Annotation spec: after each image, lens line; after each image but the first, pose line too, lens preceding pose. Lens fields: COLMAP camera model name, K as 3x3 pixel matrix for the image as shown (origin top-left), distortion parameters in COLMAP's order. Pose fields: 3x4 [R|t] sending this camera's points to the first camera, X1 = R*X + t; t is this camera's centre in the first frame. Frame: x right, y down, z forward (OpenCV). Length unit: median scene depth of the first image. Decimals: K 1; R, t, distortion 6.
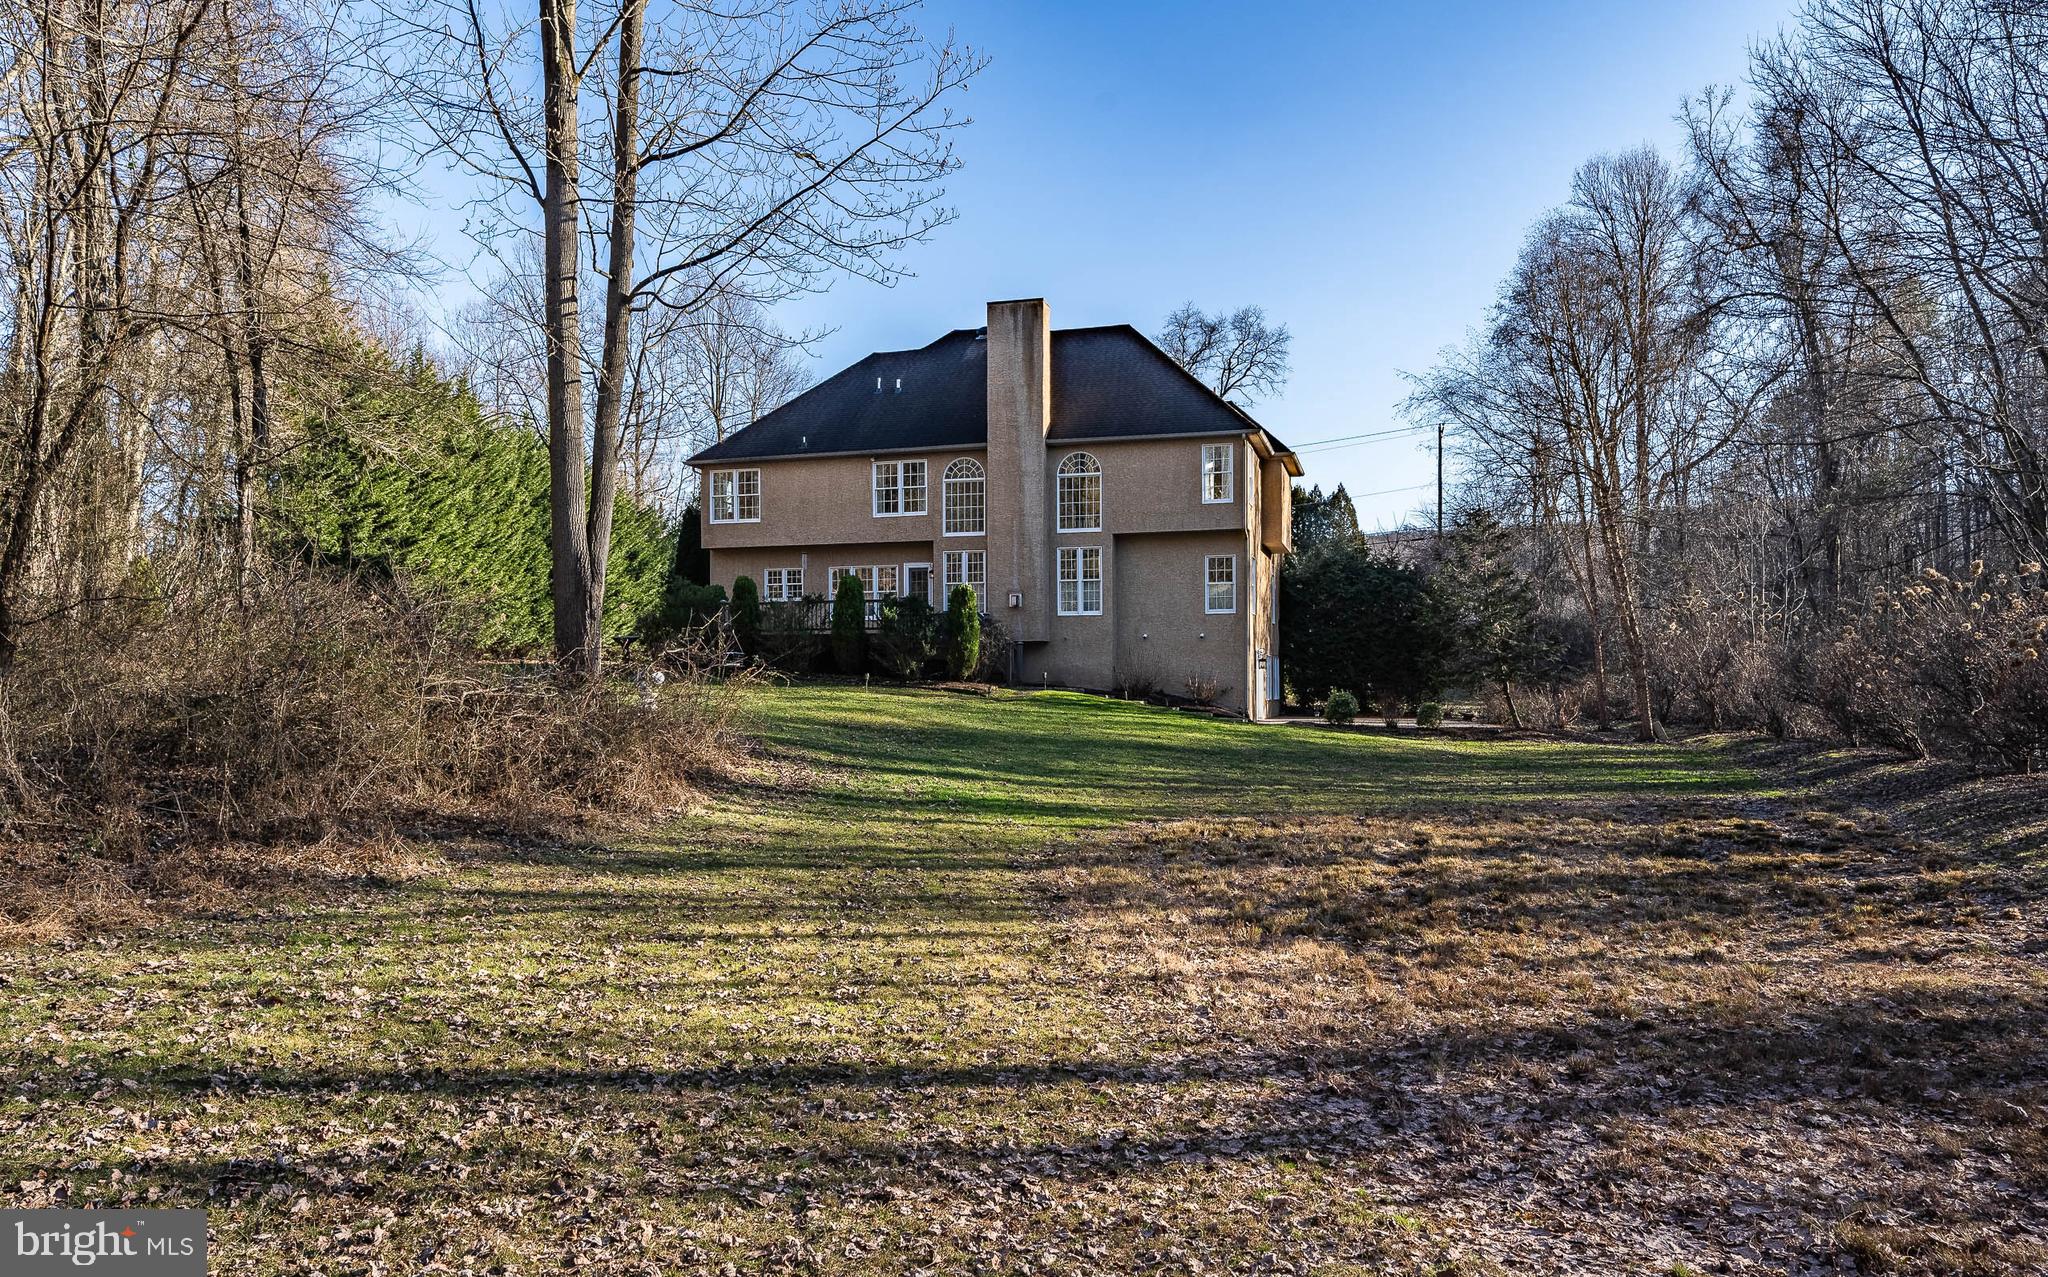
lens RADIAL K [[1364.2, 0, 1026.3], [0, 1364.2, 631.8], [0, 0, 1]] dist [-0.005994, -0.000677]
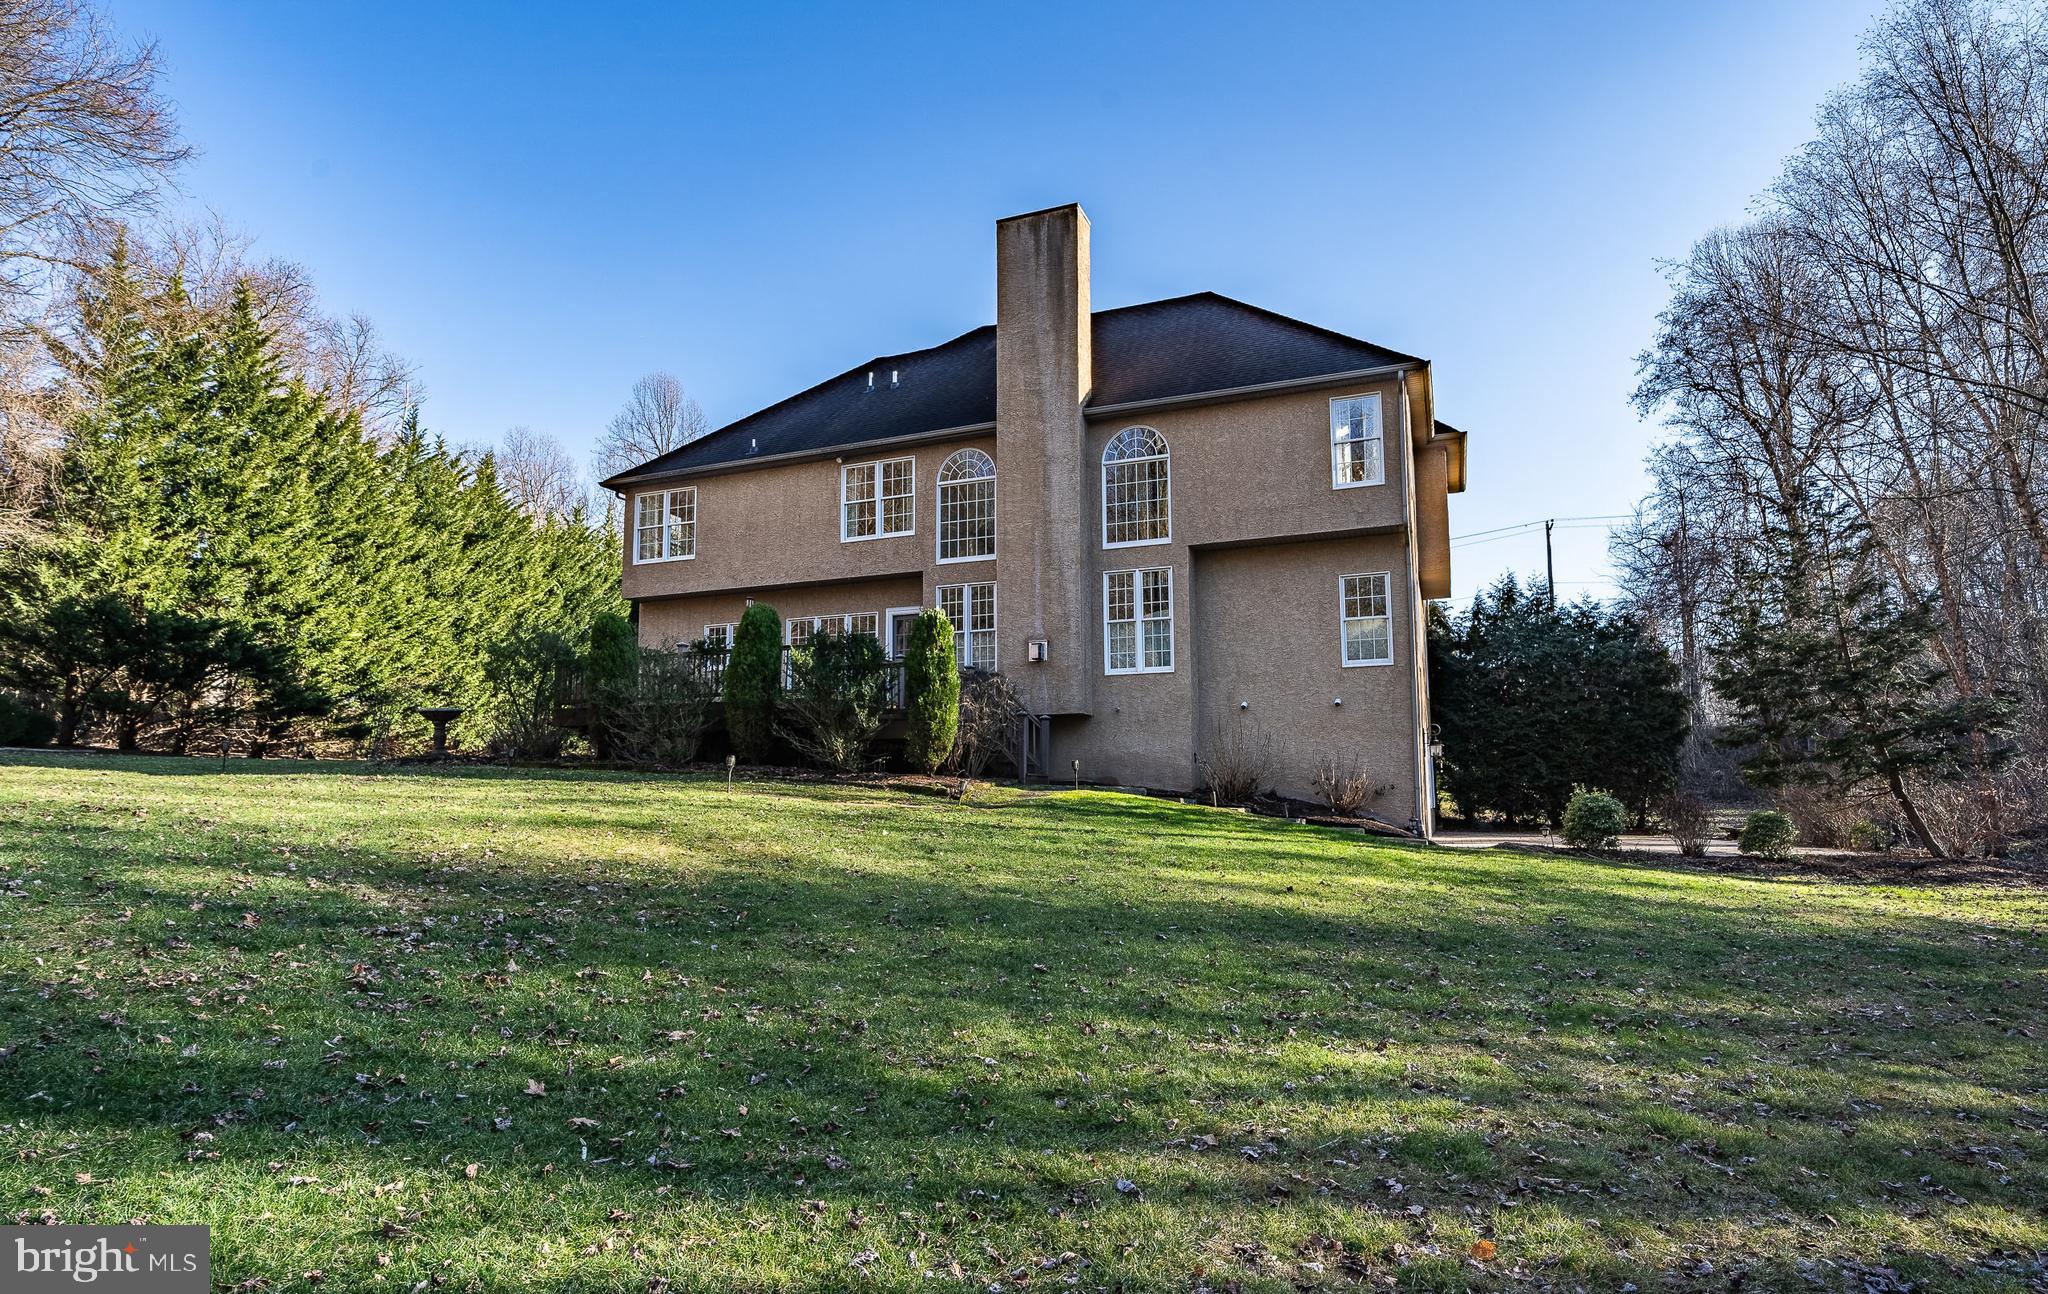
lens RADIAL K [[1095.4, 0, 1013.9], [0, 1095.4, 668.4], [0, 0, 1]] dist [0.003315, 0.000257]
pose [[0.993416, -0.015697, -0.113481, 0.039081], [0.006516, 0.996707, -0.080822, 0.026451], [0.114376, 0.079551, 0.990247, 0.485742]]
